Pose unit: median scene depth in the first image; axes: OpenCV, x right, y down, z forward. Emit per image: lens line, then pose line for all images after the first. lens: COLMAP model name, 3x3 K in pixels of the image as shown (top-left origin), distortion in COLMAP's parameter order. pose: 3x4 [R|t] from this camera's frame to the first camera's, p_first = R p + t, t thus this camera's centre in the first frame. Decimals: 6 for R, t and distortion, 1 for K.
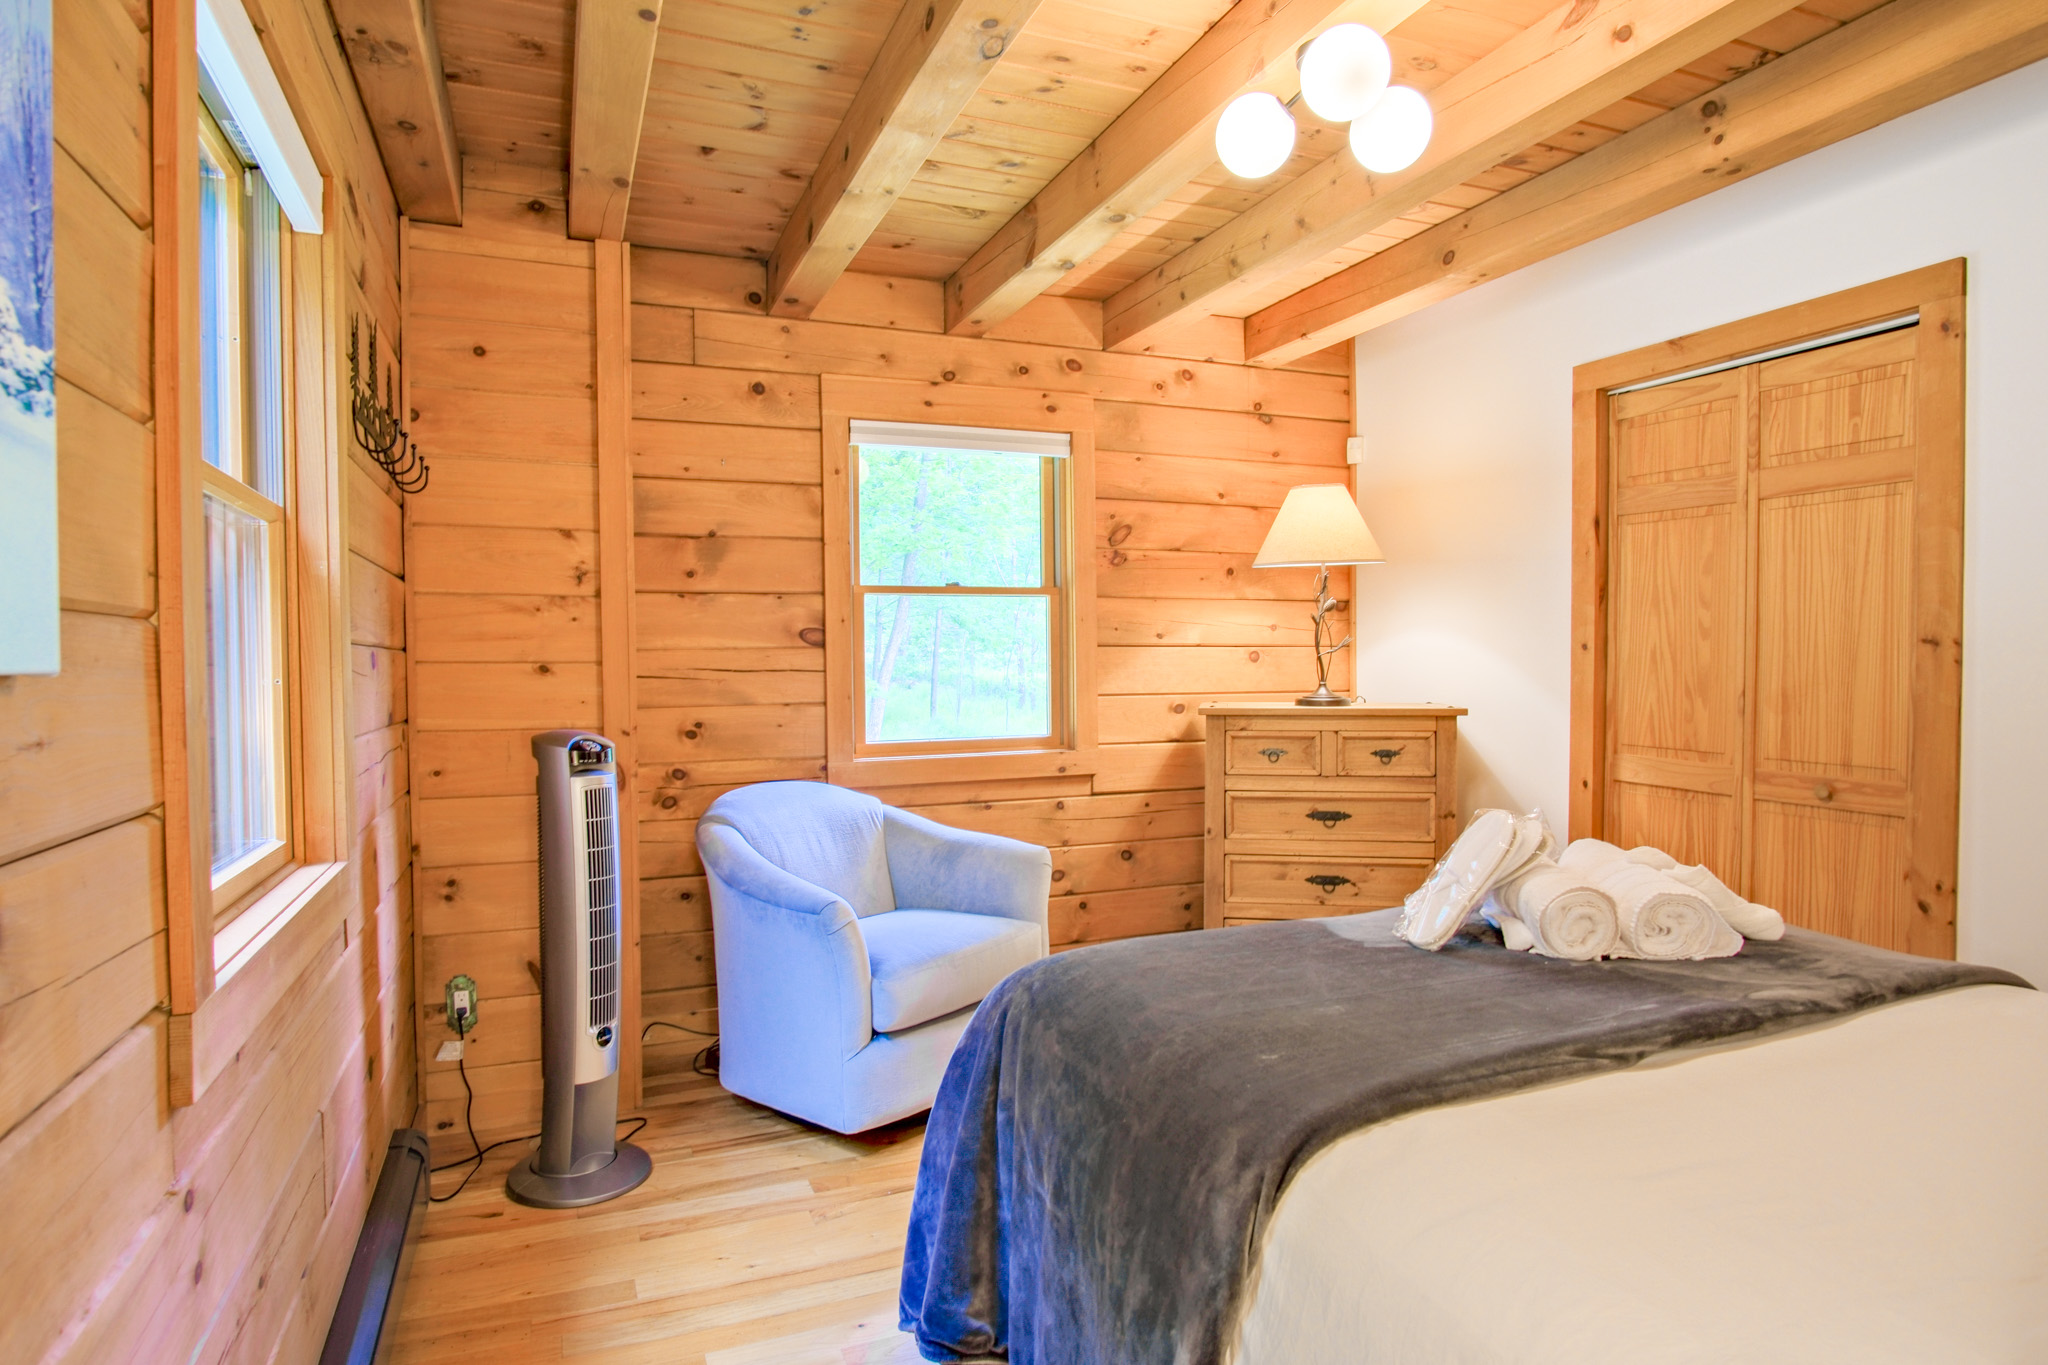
lens RADIAL K [[1168.9, 0, 1025.6], [0, 1168.9, 680.0], [0, 0, 1]] dist [-0.004851, -0.000063]
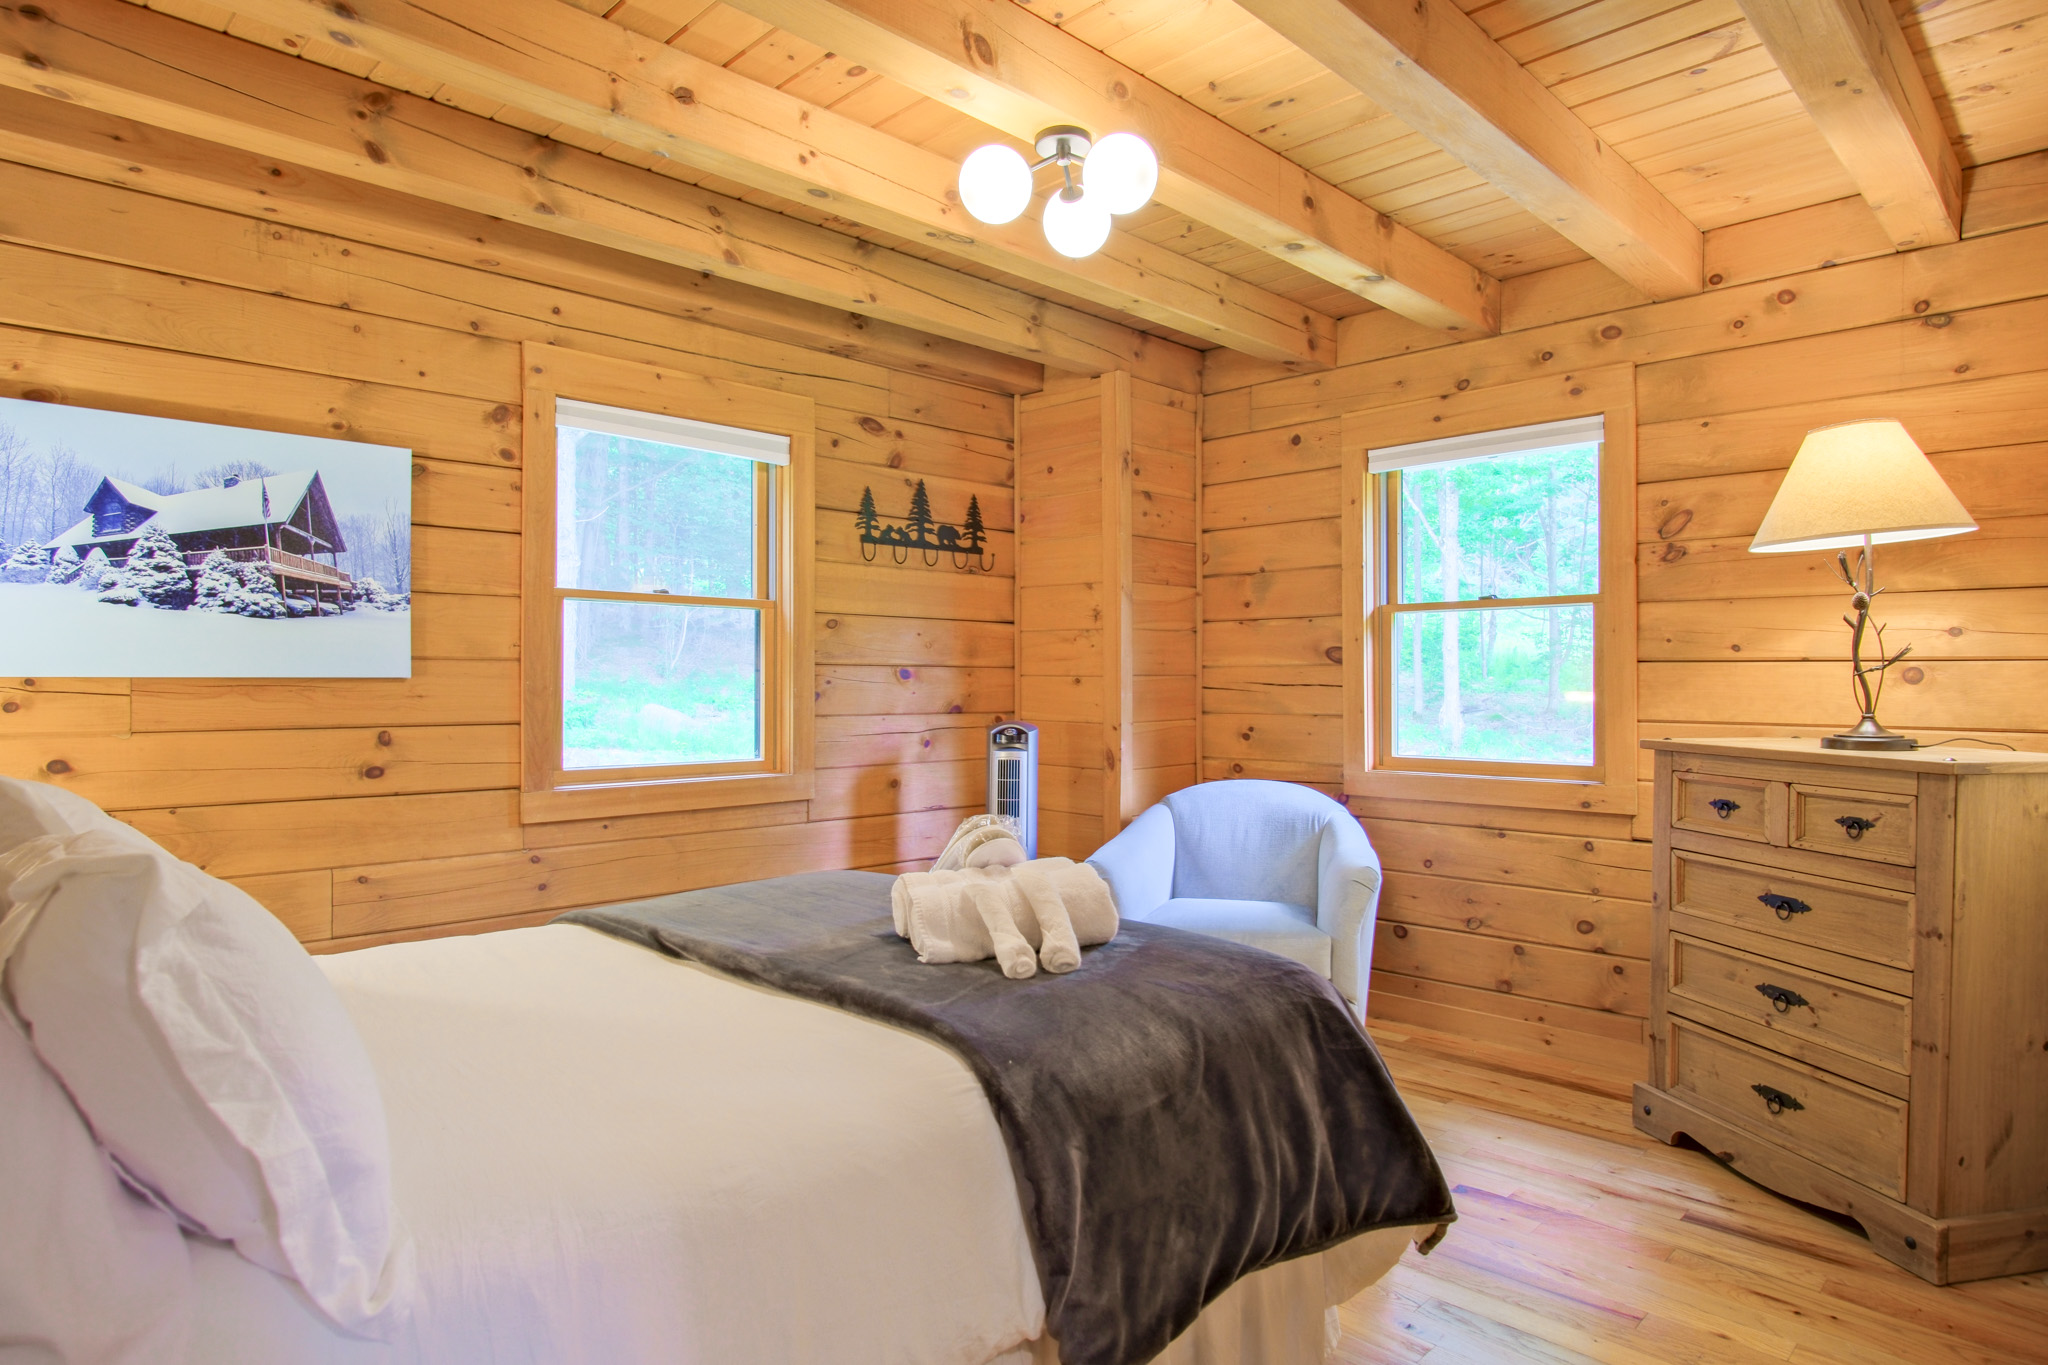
lens RADIAL K [[1175.9, 0, 1029.9], [0, 1175.9, 681.3], [0, 0, 1]] dist [-0.003794, 0.001023]
pose [[0.388953, 0.011075, -0.921191, 0.721101], [-0.020437, 0.999785, 0.003391, -0.009867], [0.921031, 0.017507, 0.389096, 0.303092]]
